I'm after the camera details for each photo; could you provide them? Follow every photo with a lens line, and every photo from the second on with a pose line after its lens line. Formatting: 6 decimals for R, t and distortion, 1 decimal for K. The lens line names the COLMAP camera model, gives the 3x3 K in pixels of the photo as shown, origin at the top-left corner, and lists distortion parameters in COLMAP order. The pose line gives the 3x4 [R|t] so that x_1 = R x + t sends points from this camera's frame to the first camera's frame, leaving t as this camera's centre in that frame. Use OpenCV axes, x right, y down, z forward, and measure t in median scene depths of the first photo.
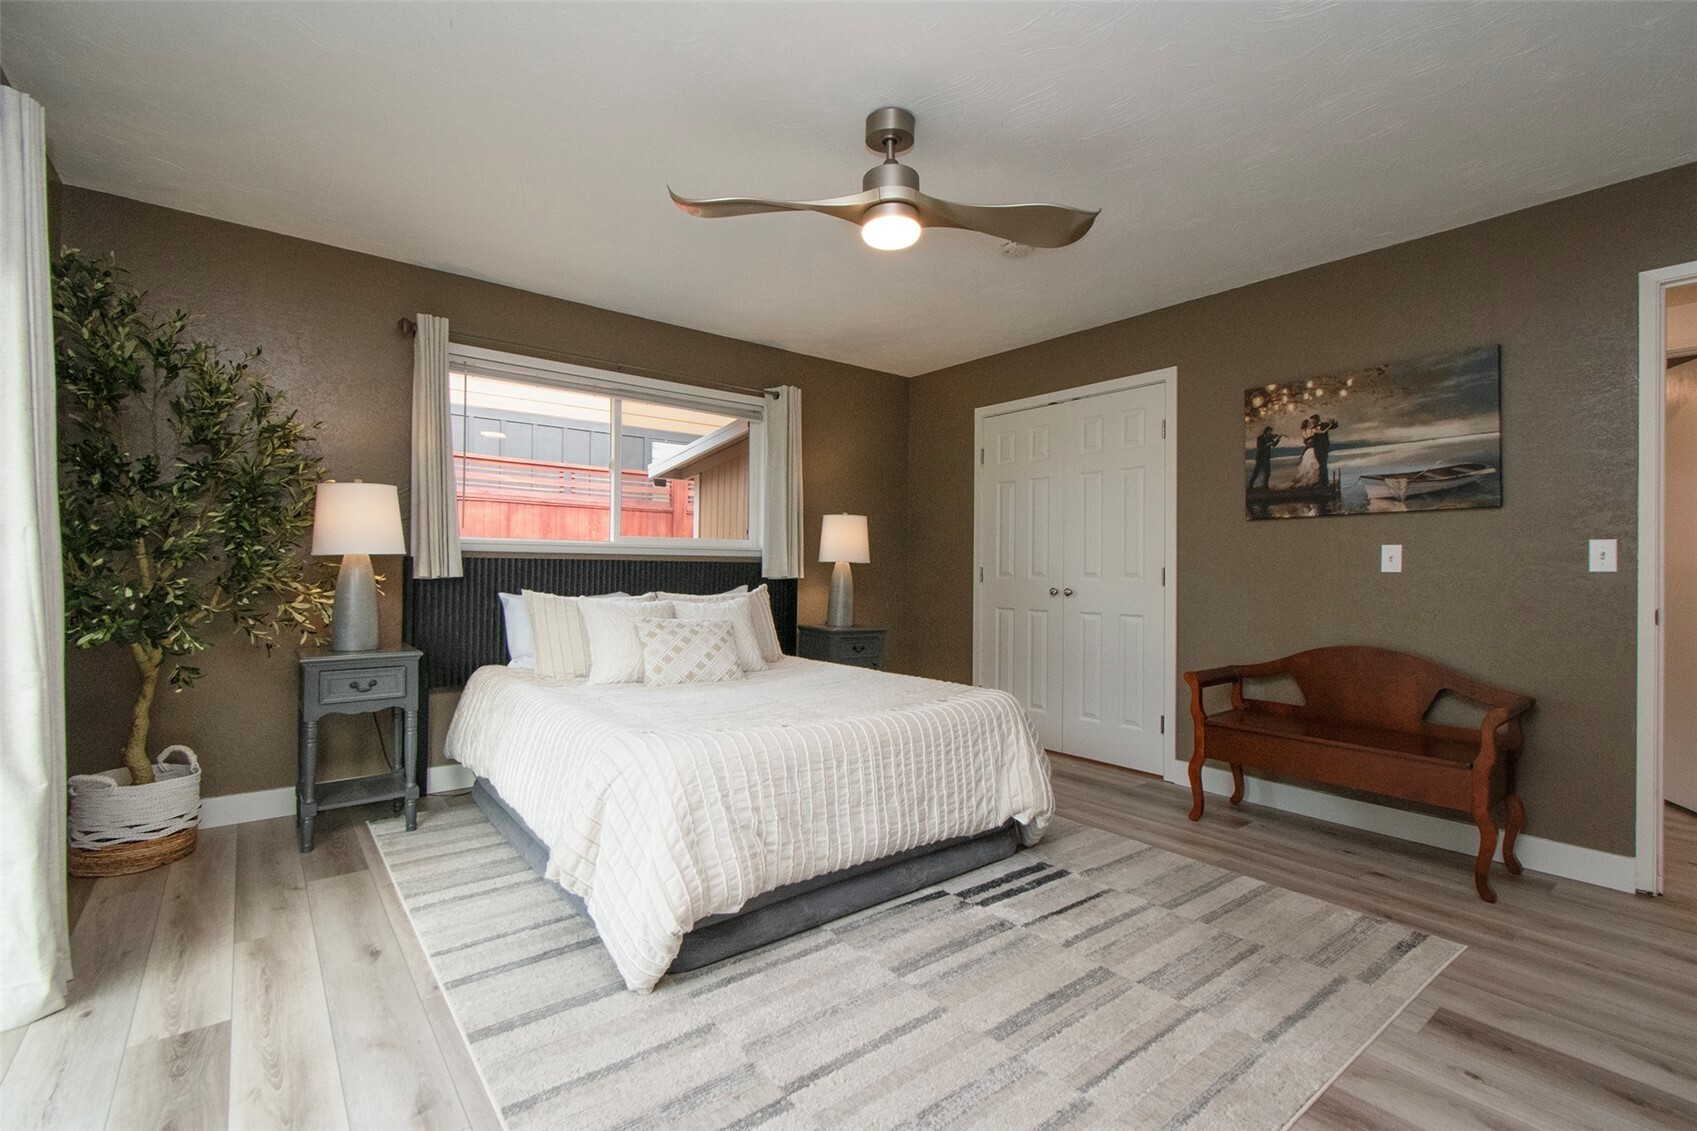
lens RADIAL K [[739.9, 0, 848.5], [0, 739.9, 565.5], [0, 0, 1]] dist [0.001278, -0.000008]
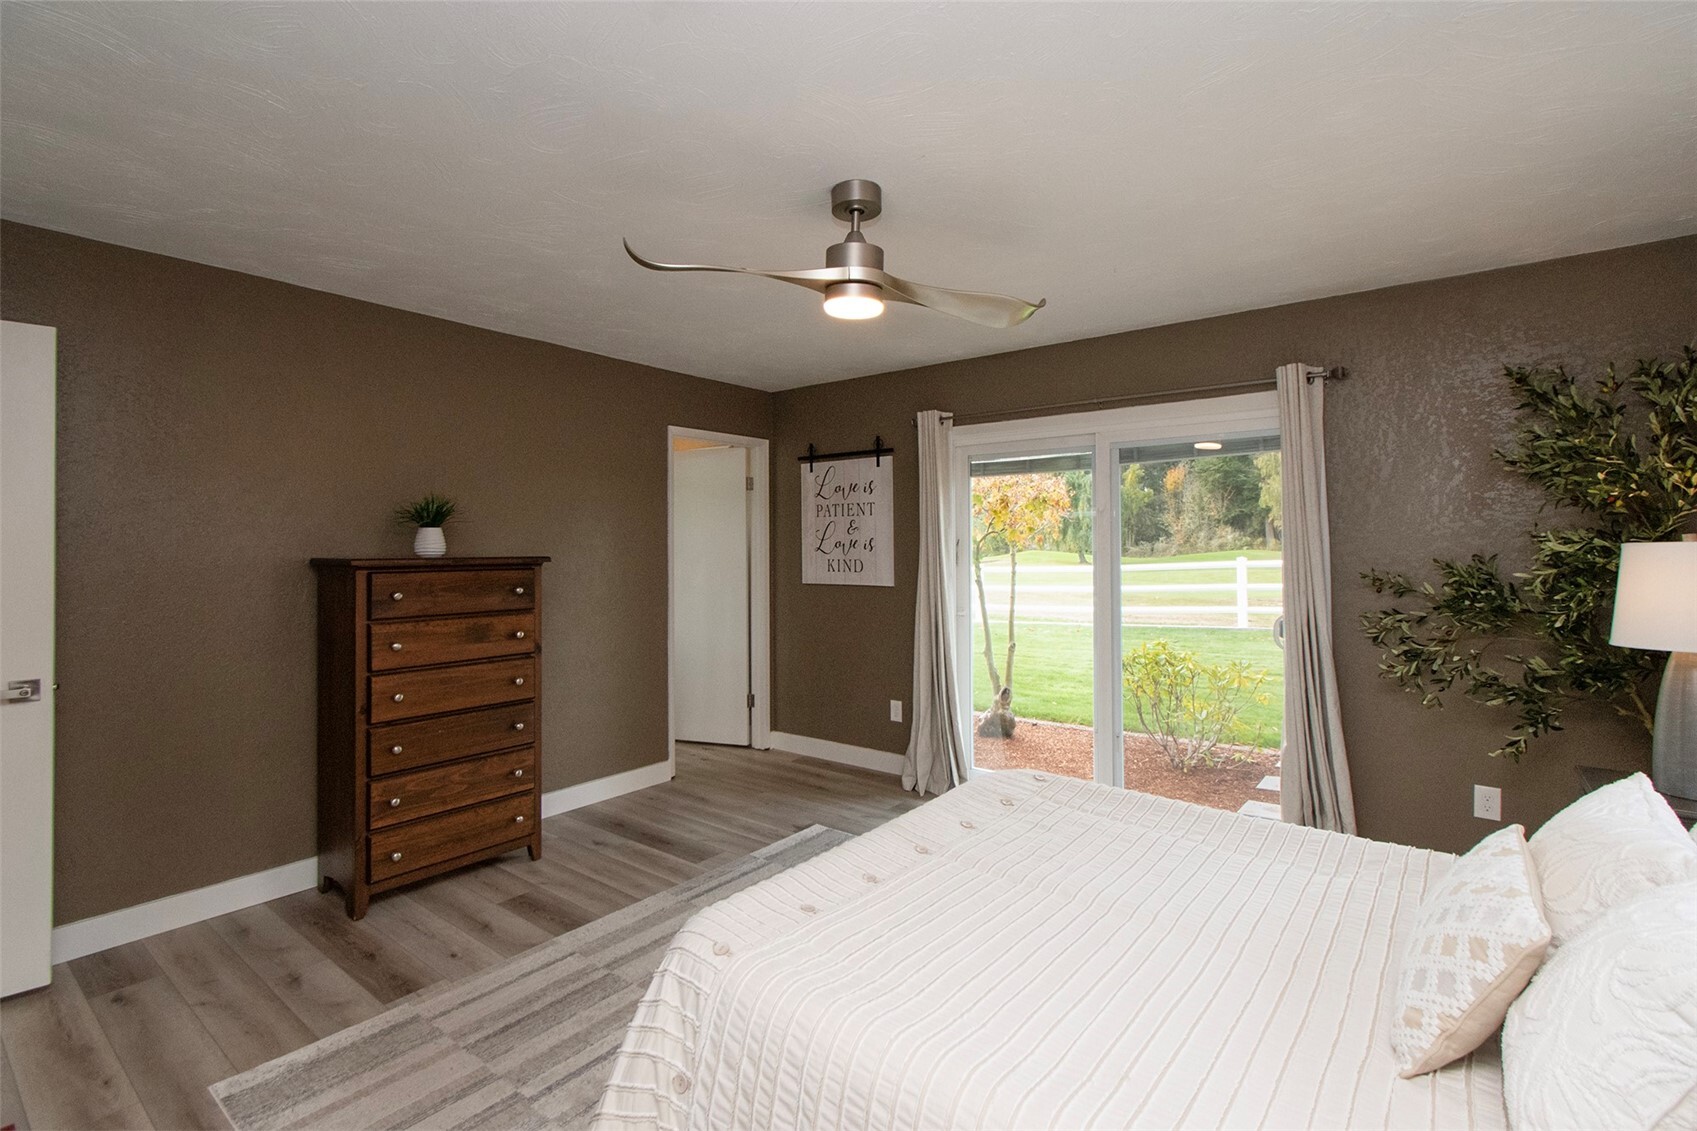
lens RADIAL K [[793.6, 0, 833.2], [0, 793.6, 542.7], [0, 0, 1]] dist [0.000933, 0.000068]
pose [[-0.978258, -0.011288, -0.207082, 0.295673], [-0.008890, 0.999882, -0.012507, -0.120964], [0.207199, -0.010394, -0.978244, 2.000984]]
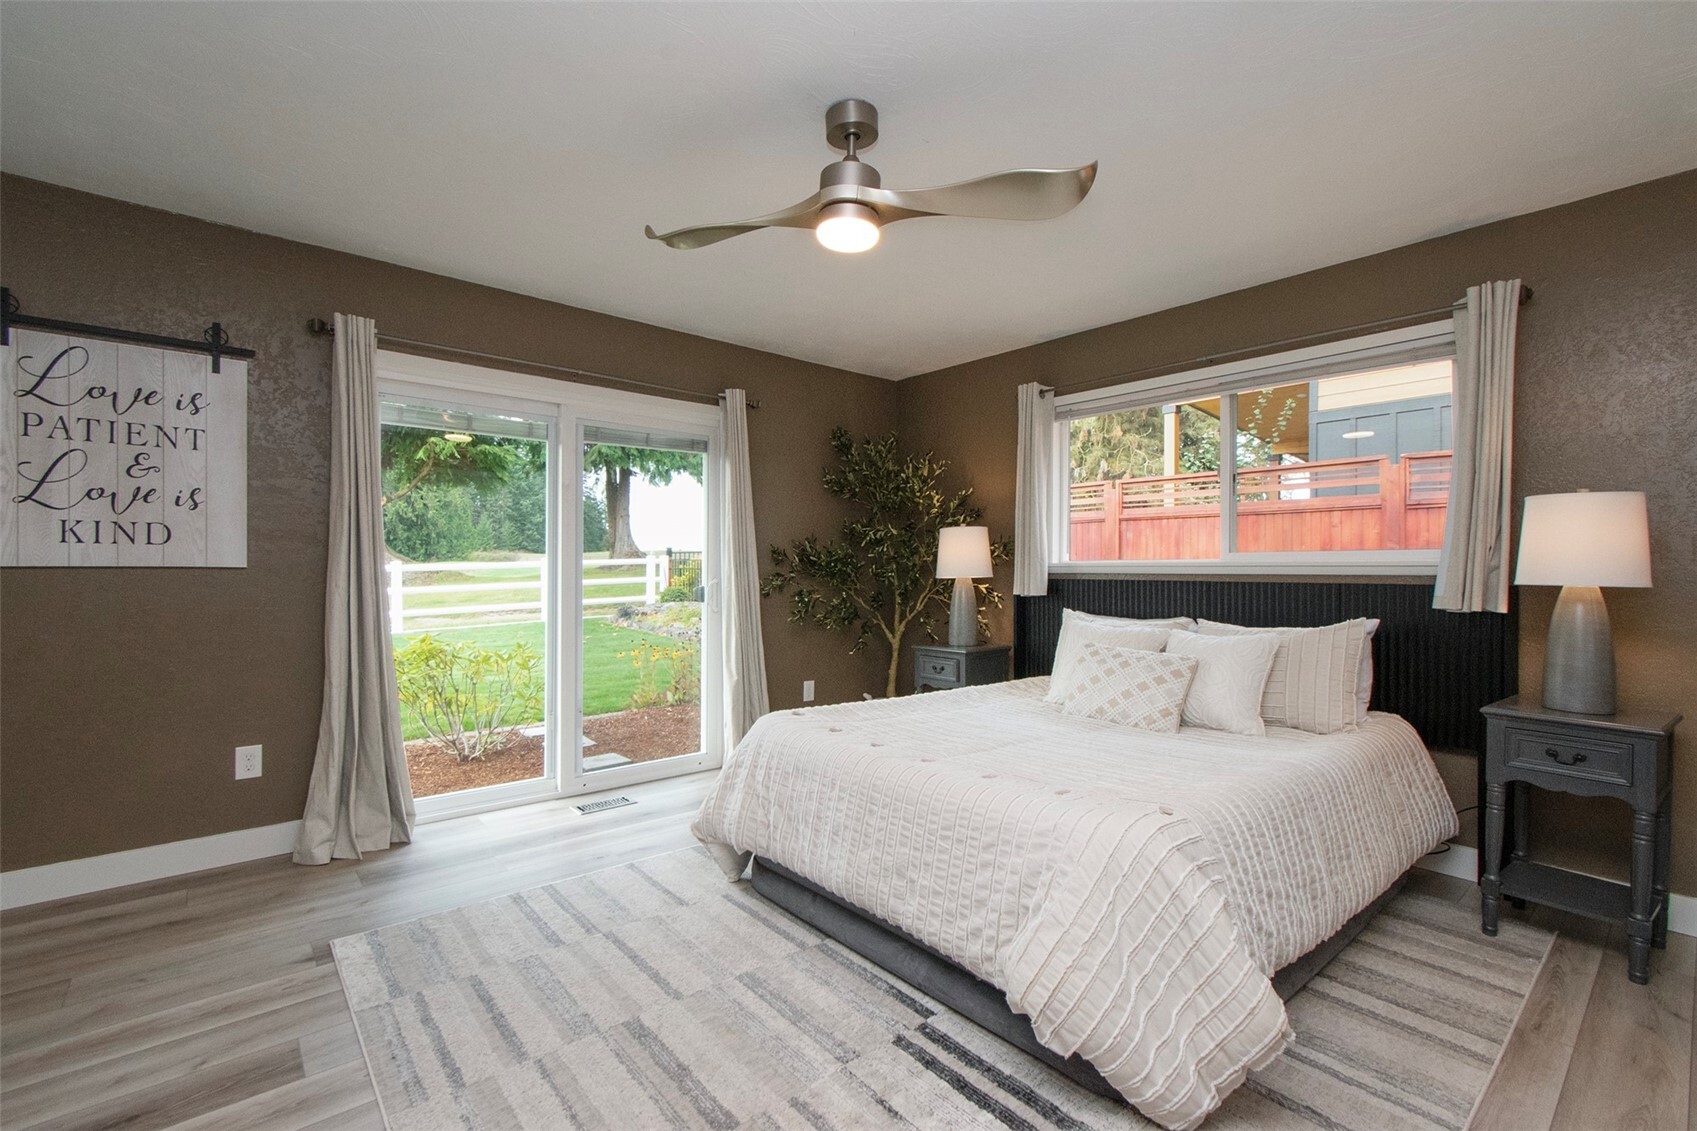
lens RADIAL K [[754.7, 0, 854.2], [0, 754.7, 571.9], [0, 0, 1]] dist [0.000721, -0.000196]
pose [[0.034409, -0.009110, -0.999366, 1.001132], [-0.000828, 0.999958, -0.009144, -0.016392], [0.999408, 0.001143, 0.034400, 0.970836]]
